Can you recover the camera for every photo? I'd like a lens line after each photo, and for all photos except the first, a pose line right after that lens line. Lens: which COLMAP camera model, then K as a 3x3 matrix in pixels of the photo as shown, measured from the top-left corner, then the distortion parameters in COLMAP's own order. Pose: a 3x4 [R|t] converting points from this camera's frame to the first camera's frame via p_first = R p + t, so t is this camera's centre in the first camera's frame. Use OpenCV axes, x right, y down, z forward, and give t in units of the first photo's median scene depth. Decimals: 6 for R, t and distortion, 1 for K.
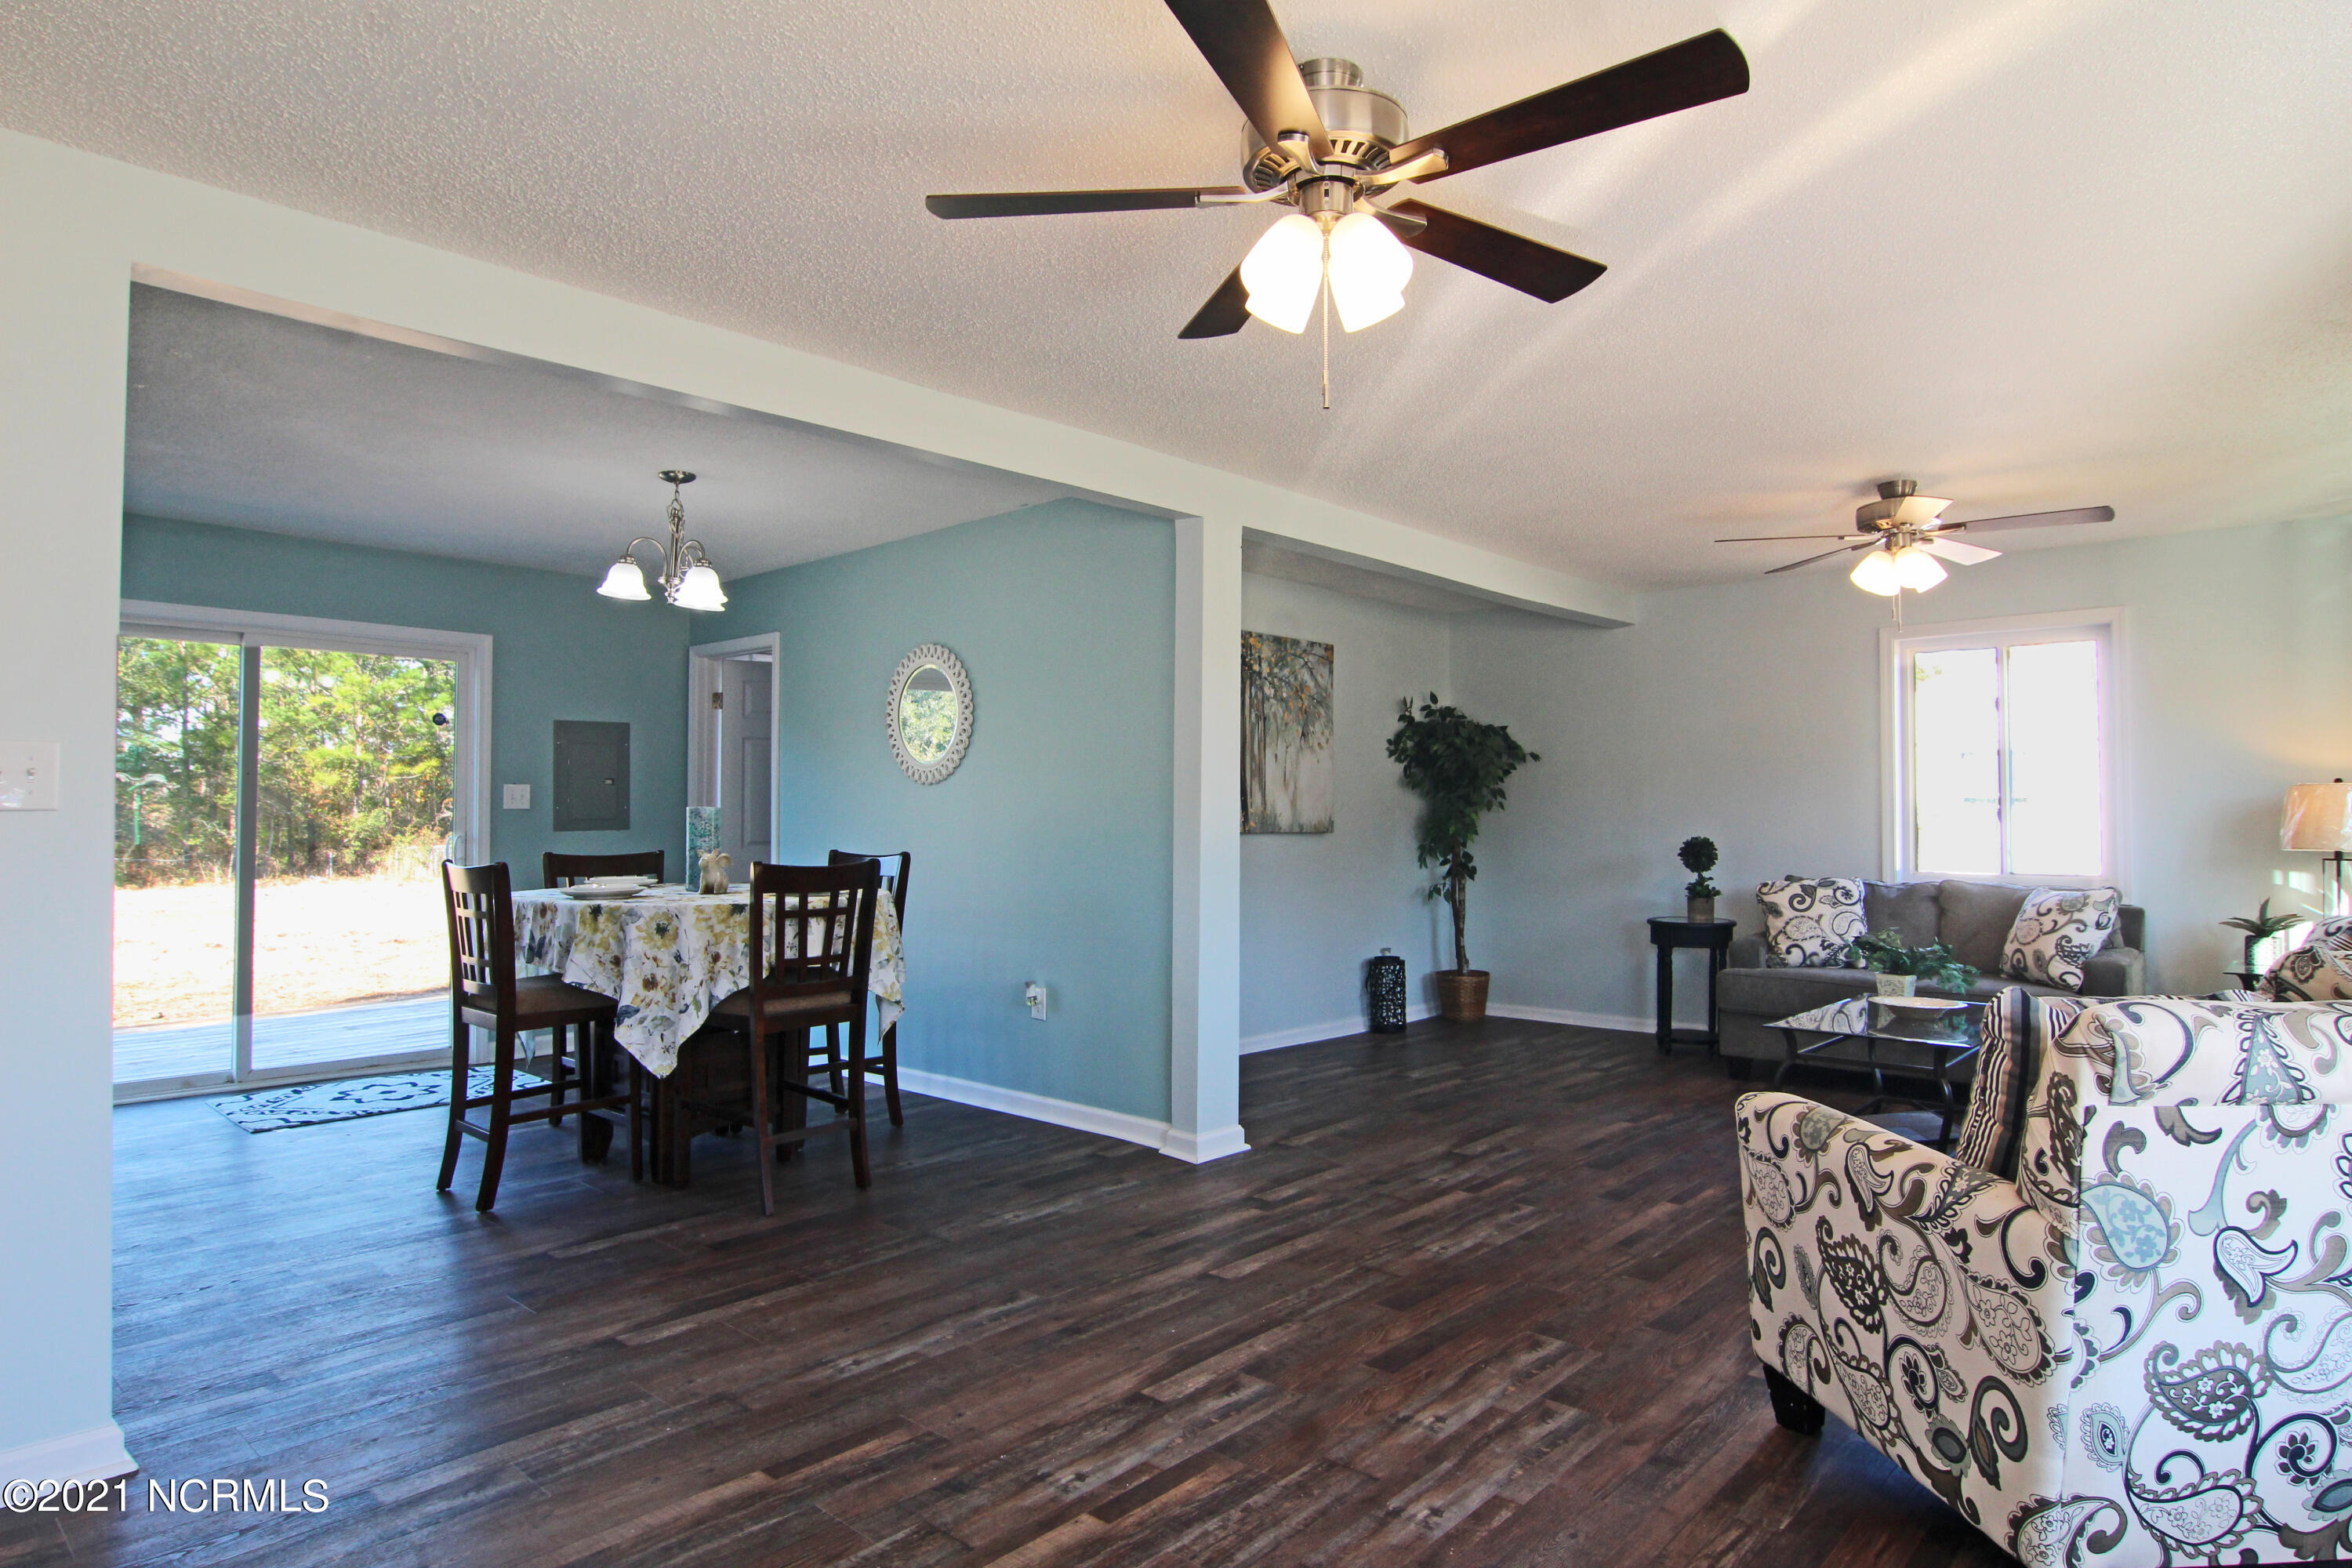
lens RADIAL K [[1402.4, 0, 1176.0], [0, 1402.4, 784.0], [0, 0, 1]] dist [0.002185, 0.000764]
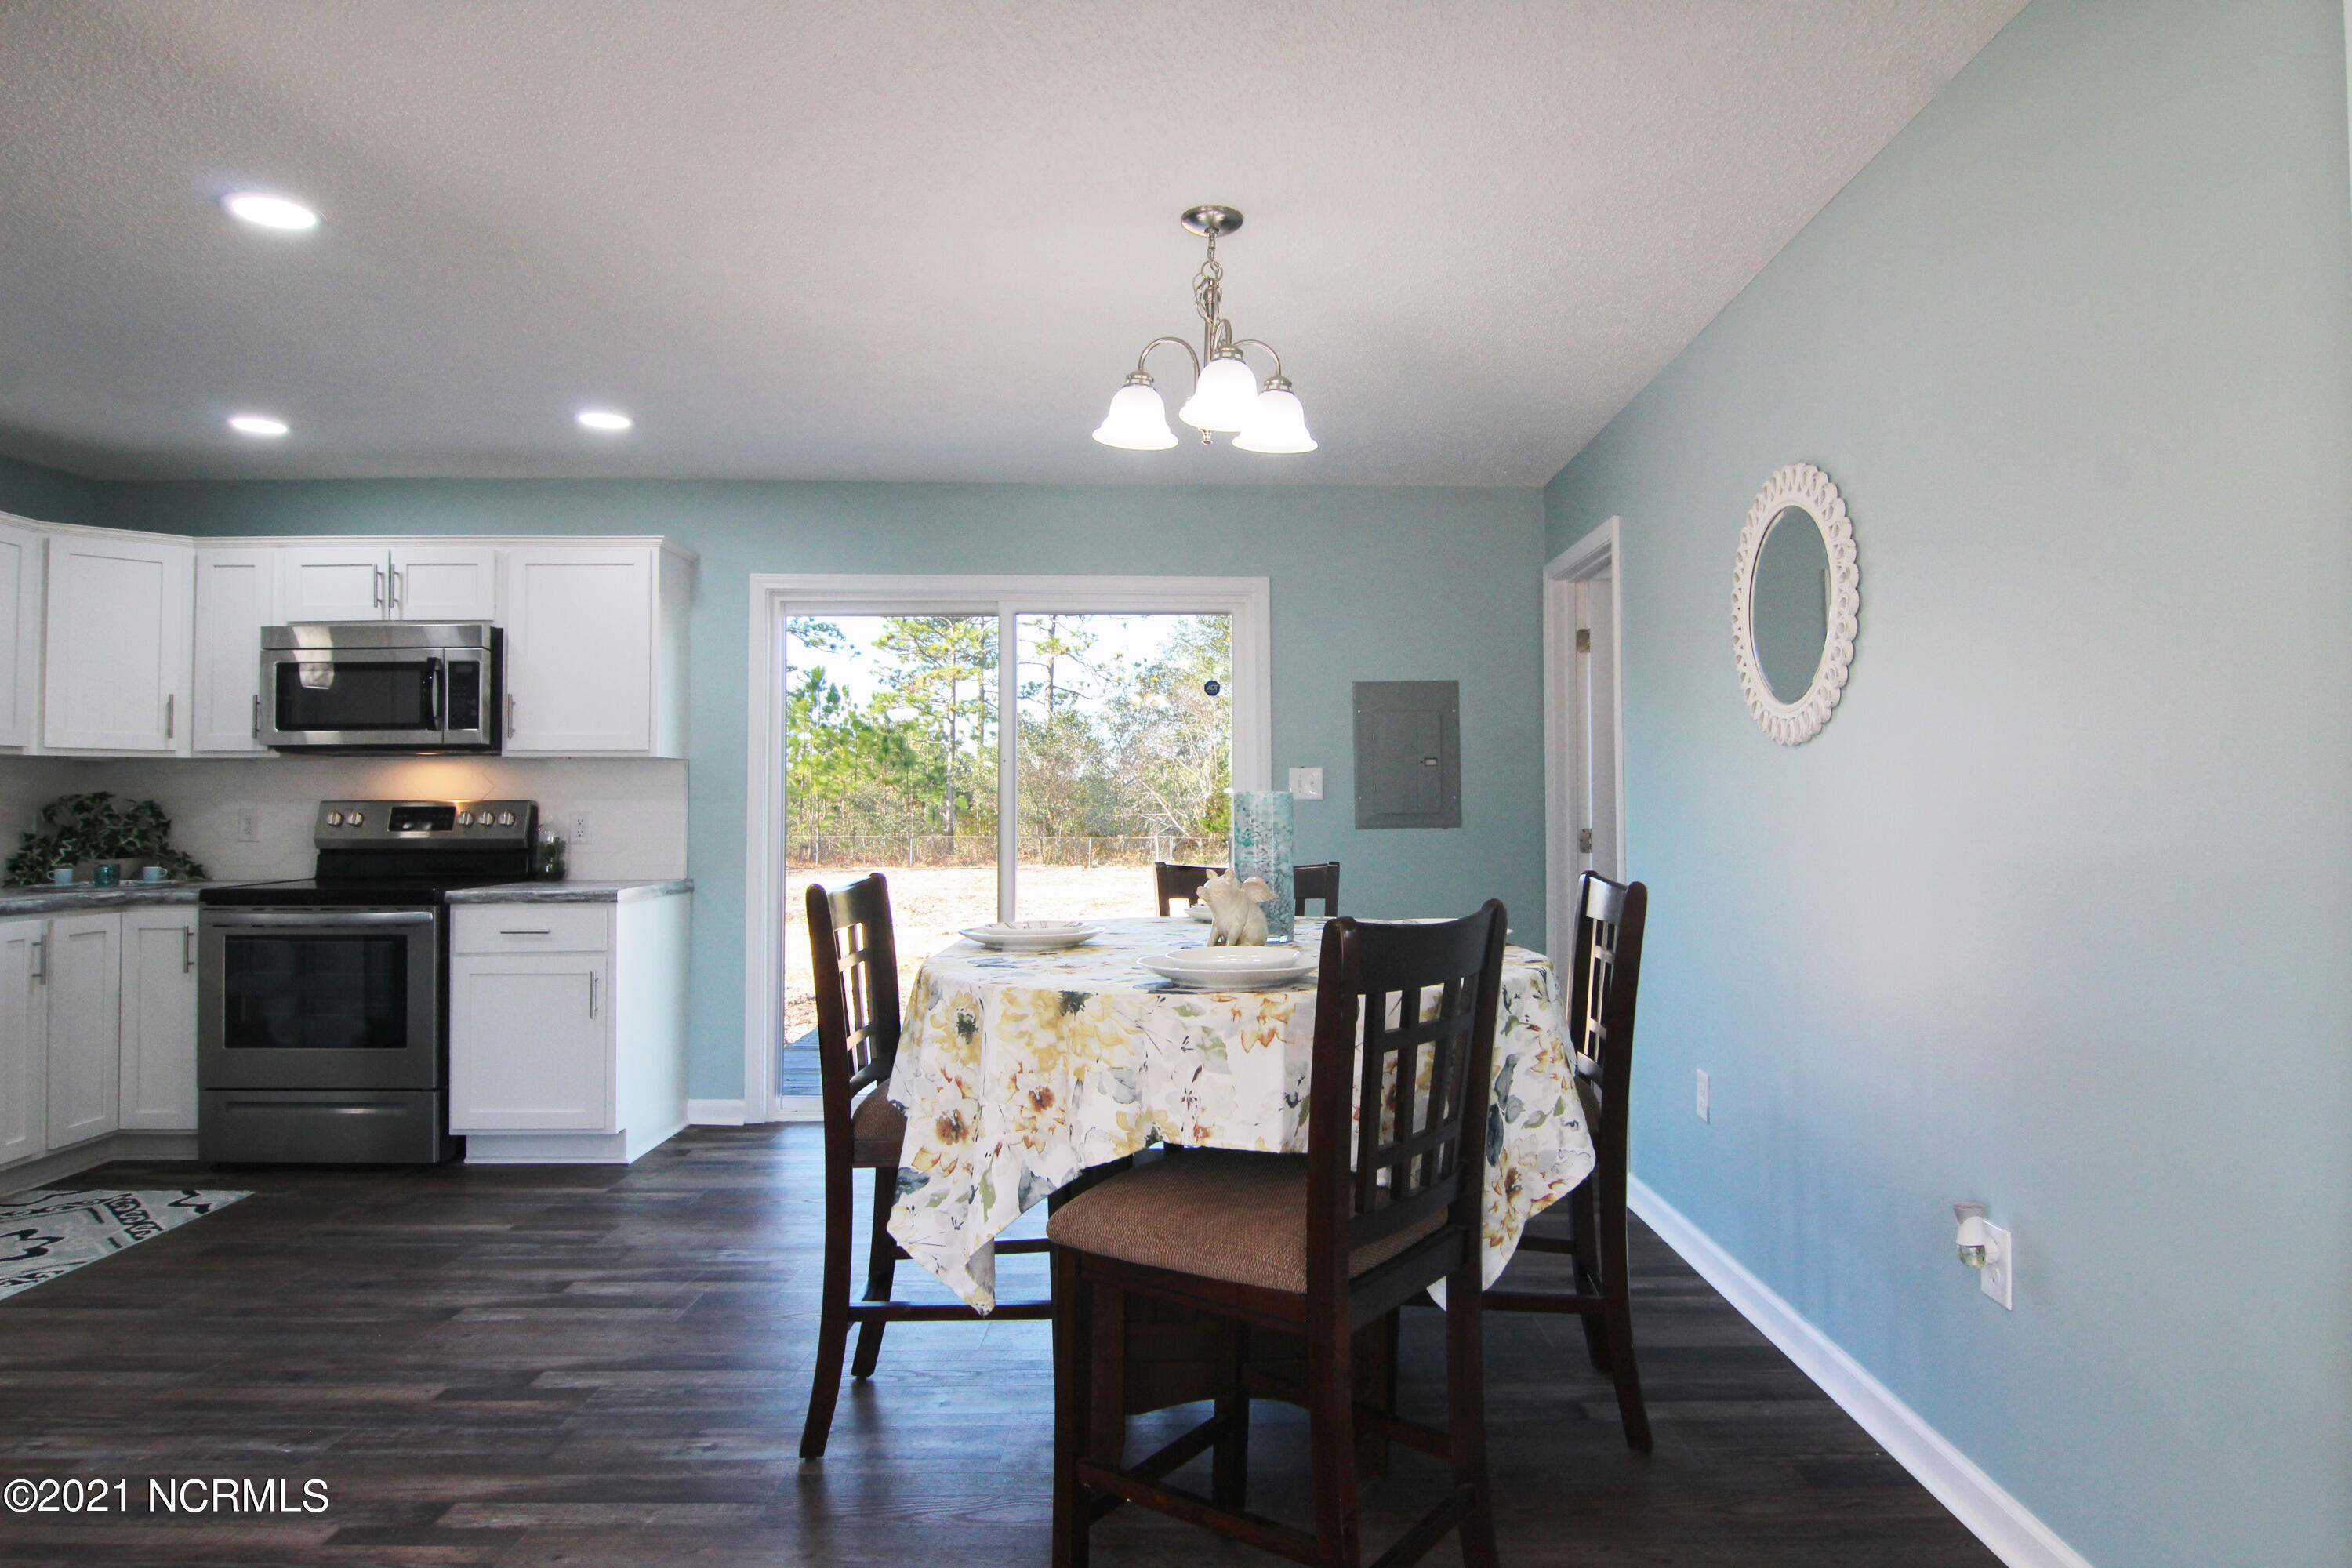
lens RADIAL K [[1290.0, 0, 1168.5], [0, 1290.0, 793.1], [0, 0, 1]] dist [-0.001705, 0.000088]
pose [[0.656687, -0.012566, -0.754058, 0.030154], [0.020377, 0.999792, 0.001085, 0.016584], [0.753888, -0.016078, 0.656806, 0.631126]]
